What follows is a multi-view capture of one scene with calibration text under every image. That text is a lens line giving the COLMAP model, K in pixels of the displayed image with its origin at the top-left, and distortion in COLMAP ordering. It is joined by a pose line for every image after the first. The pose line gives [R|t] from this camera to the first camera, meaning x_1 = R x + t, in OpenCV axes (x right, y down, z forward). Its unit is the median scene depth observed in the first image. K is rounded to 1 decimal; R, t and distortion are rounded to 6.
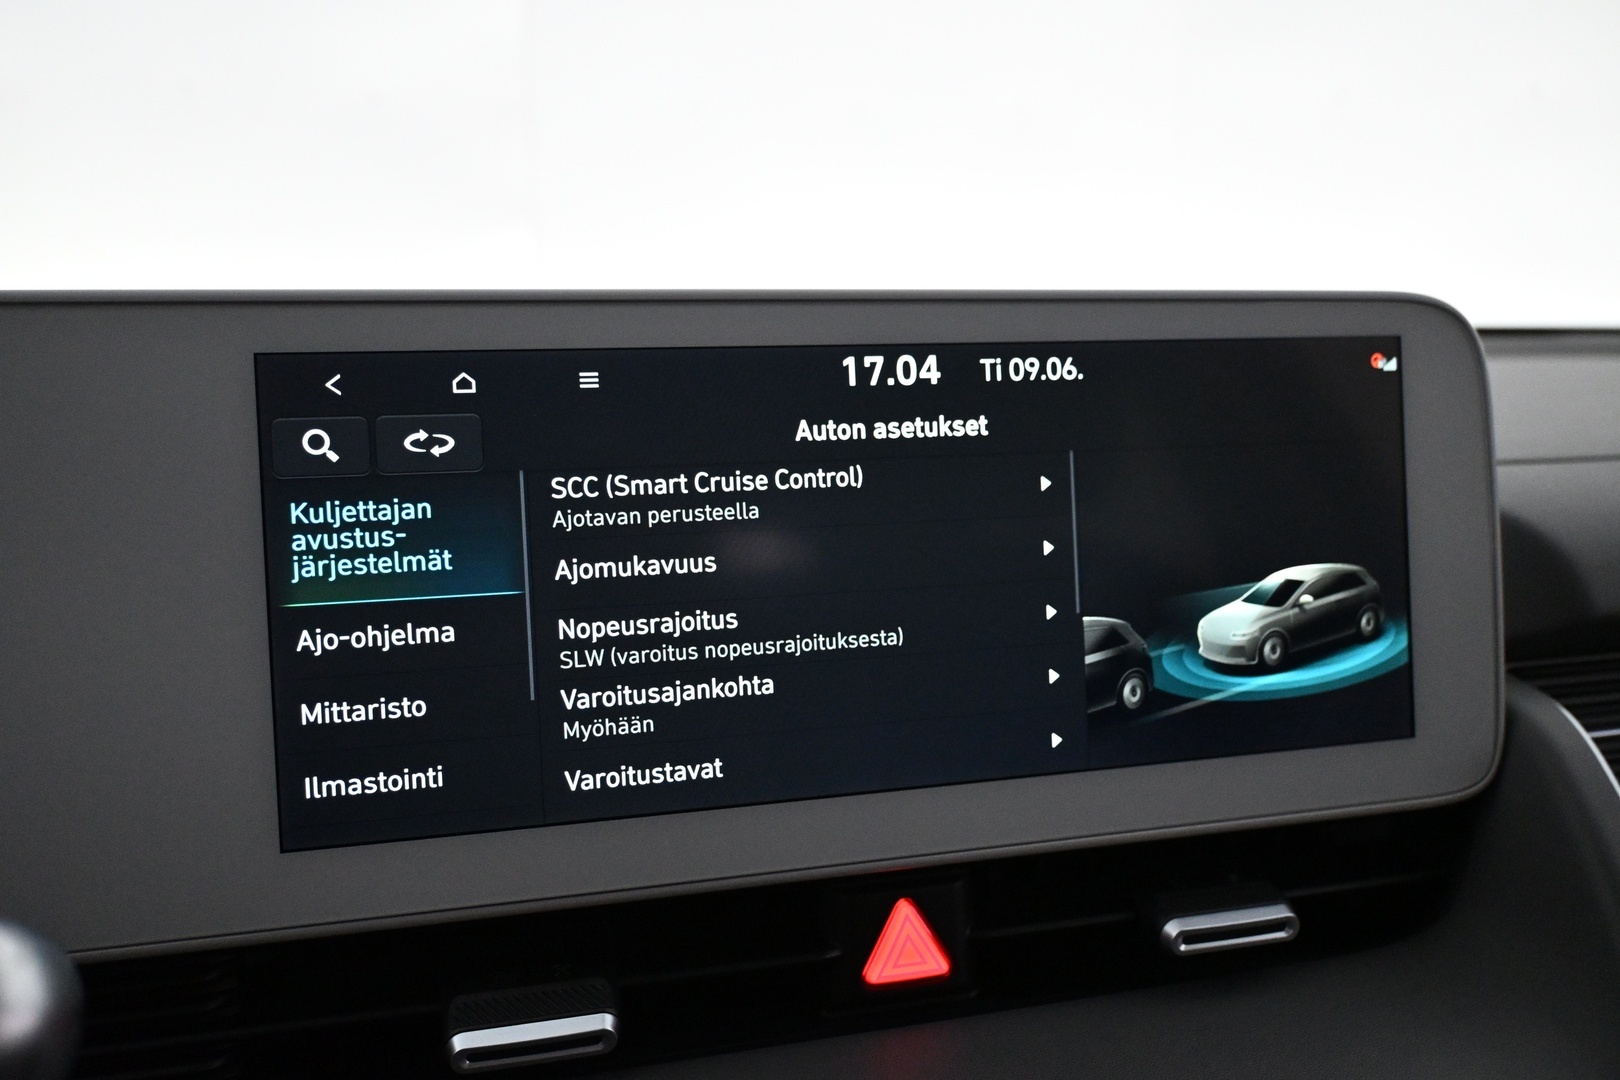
lens RADIAL K [[1362.5, 0, 818.5], [0, 1362.5, 527.5], [0, 0, 1]] dist [0.008882, 0.010590]
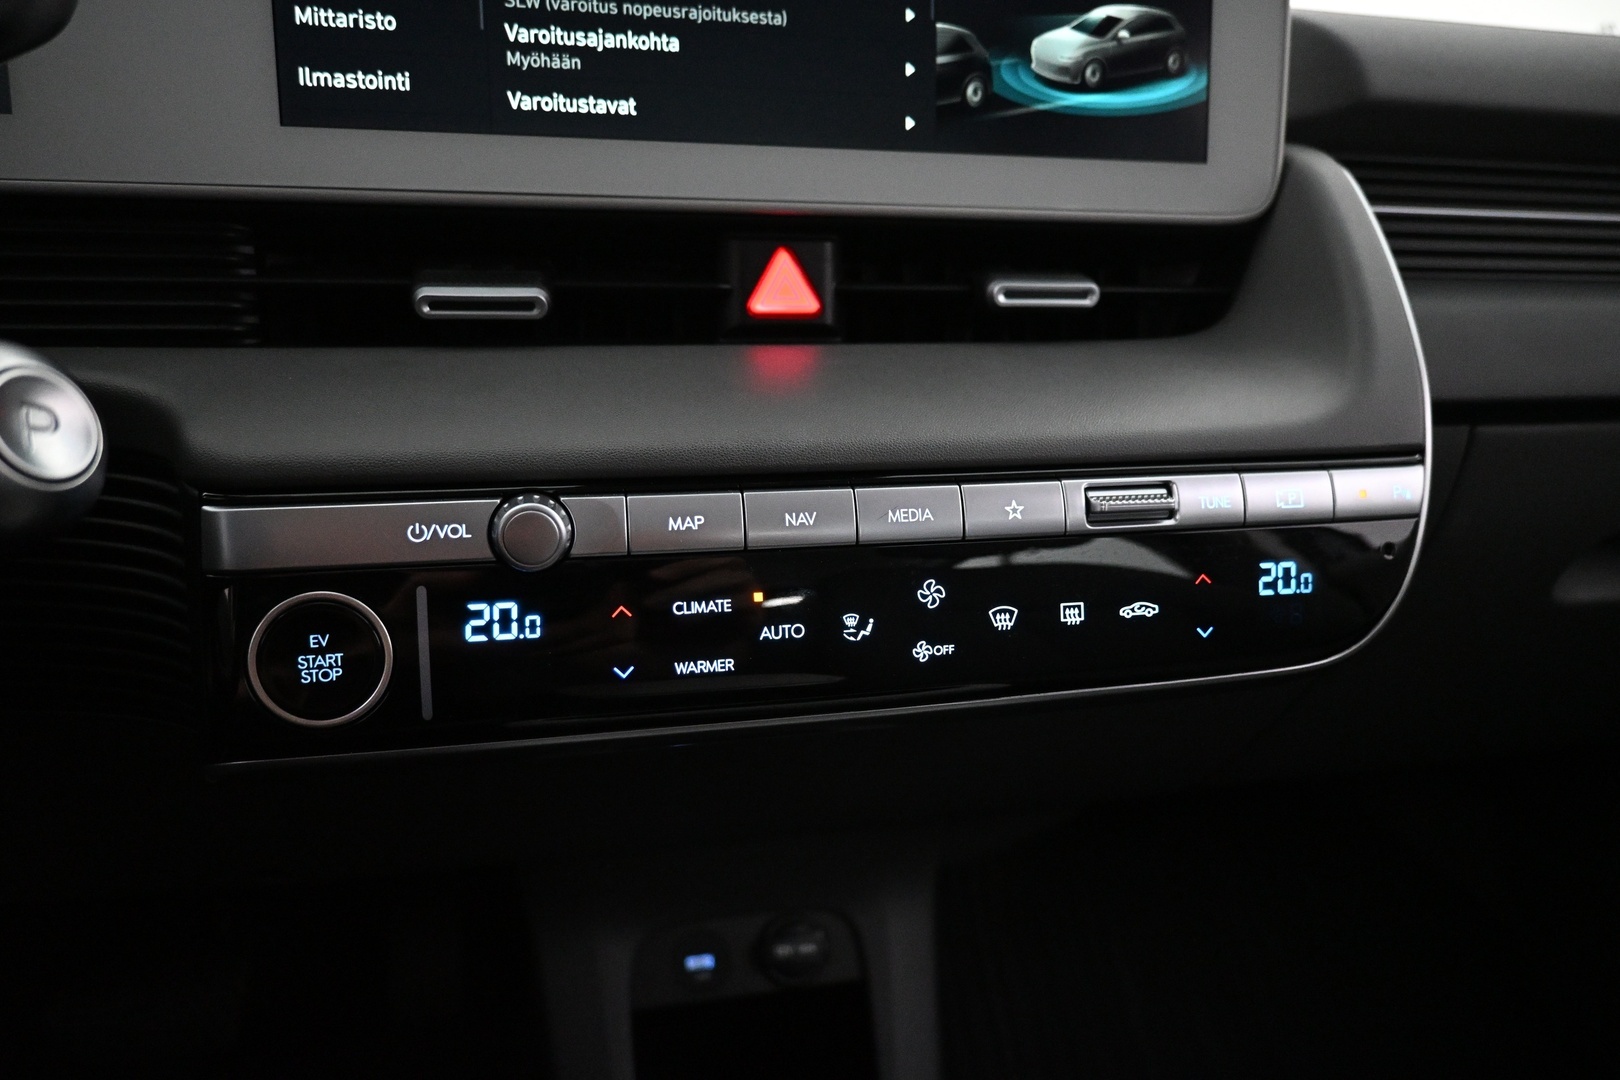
lens RADIAL K [[1086.0, 0, 799.8], [0, 1086.0, 541.9], [0, 0, 1]] dist [0.004290, -0.001516]
pose [[0.999029, 0.036271, -0.024996, 0.120220], [-0.033484, 0.994003, 0.104096, 0.465743], [0.028621, -0.103158, 0.994253, -0.032945]]
